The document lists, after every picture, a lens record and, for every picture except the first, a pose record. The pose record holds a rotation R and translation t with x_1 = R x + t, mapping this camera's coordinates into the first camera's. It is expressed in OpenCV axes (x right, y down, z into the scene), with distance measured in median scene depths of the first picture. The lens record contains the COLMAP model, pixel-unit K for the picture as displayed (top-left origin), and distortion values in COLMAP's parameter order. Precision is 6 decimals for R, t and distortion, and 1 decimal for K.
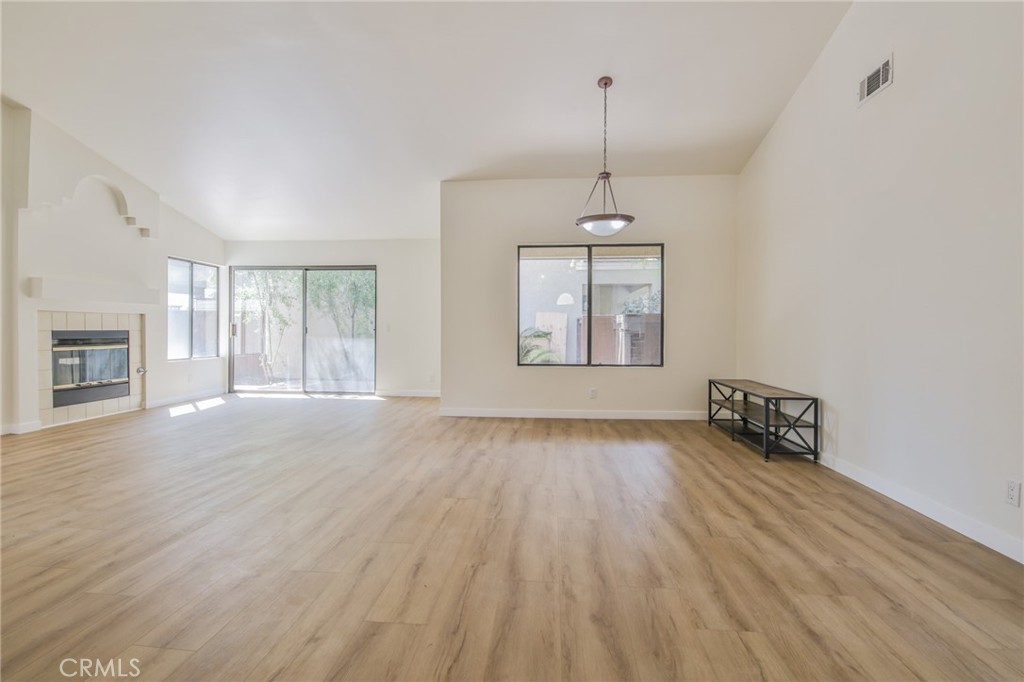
lens RADIAL K [[467.7, 0, 513.5], [0, 467.7, 335.1], [0, 0, 1]] dist [-0.003550, -0.009642]
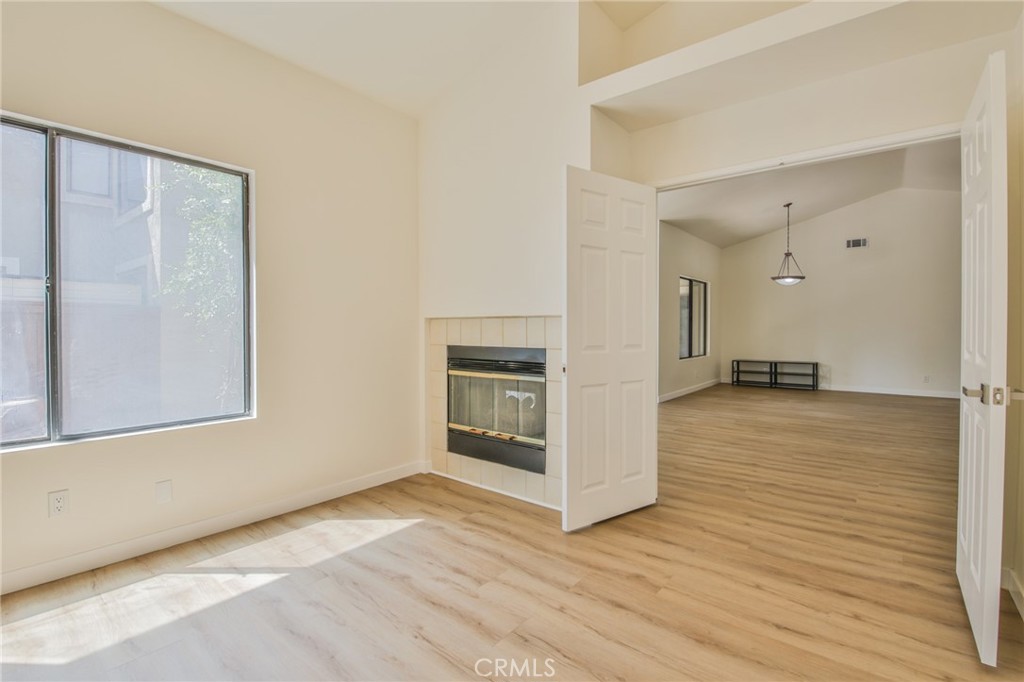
lens RADIAL K [[467.7, 0, 513.5], [0, 467.7, 335.1], [0, 0, 1]] dist [-0.003550, -0.009642]
pose [[0.569167, -0.016639, 0.822053, -1.188571], [0.013967, 0.999847, 0.010567, -0.027120], [-0.822103, 0.005467, 0.569312, 0.495089]]
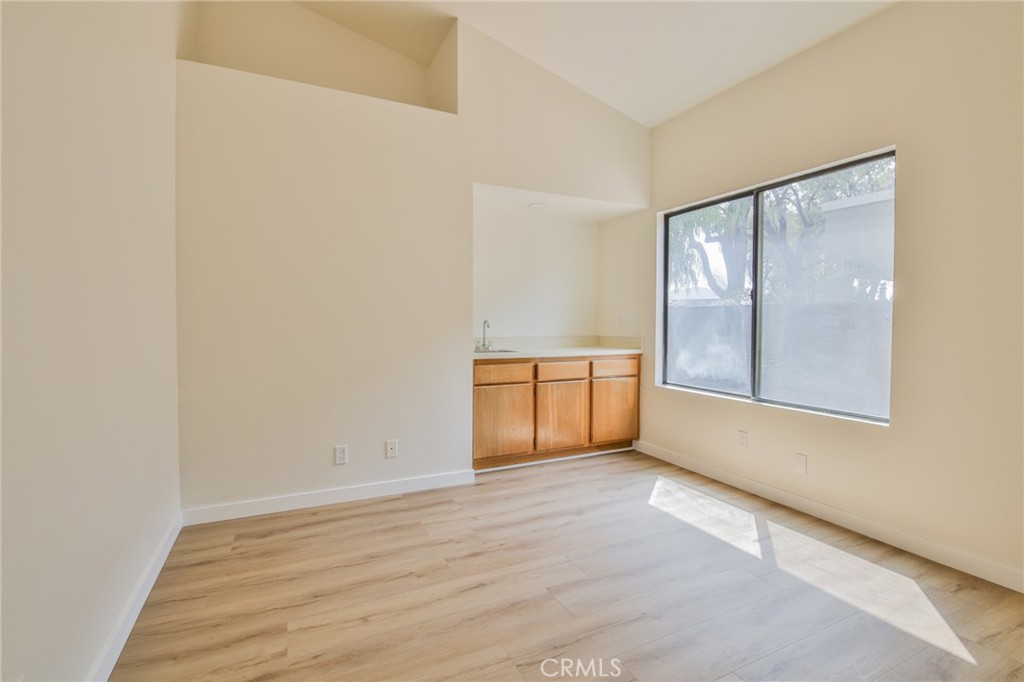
lens RADIAL K [[467.7, 0, 513.5], [0, 467.7, 335.1], [0, 0, 1]] dist [-0.003550, -0.009642]
pose [[0.504819, 0.021445, -0.862959, -0.824419], [-0.020784, 0.999704, 0.012685, -0.021779], [0.862975, 0.011532, 0.505115, 0.483404]]
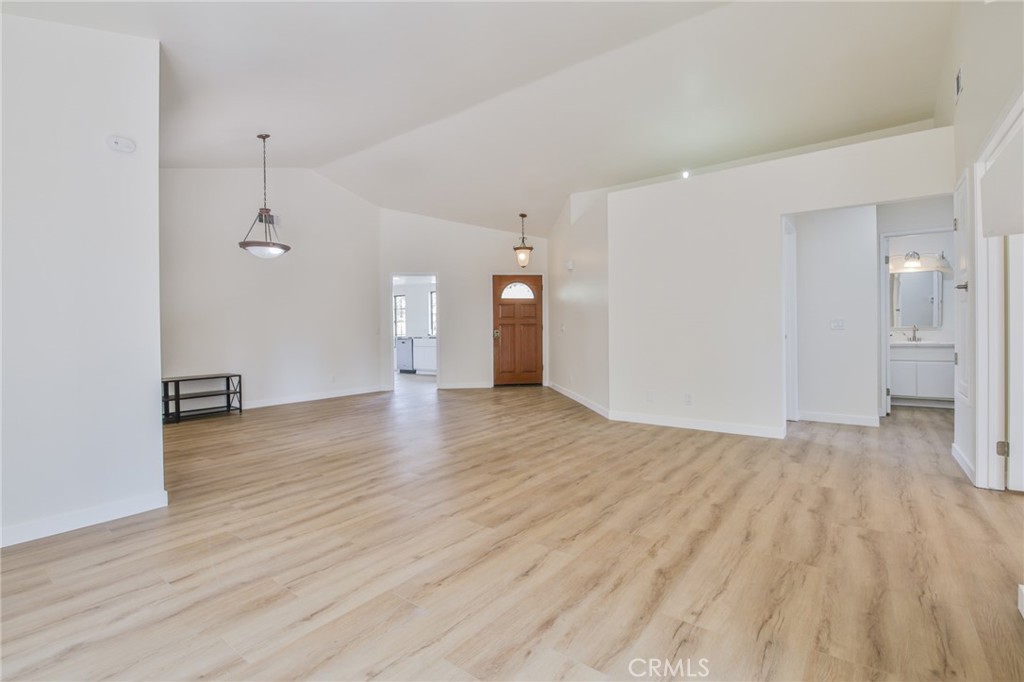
lens RADIAL K [[467.7, 0, 513.5], [0, 467.7, 335.1], [0, 0, 1]] dist [-0.003550, -0.009642]
pose [[-0.840455, 0.001980, 0.541878, -0.615219], [0.013767, 0.999749, 0.017700, -0.011255], [-0.541707, 0.022335, -0.840270, 1.006180]]
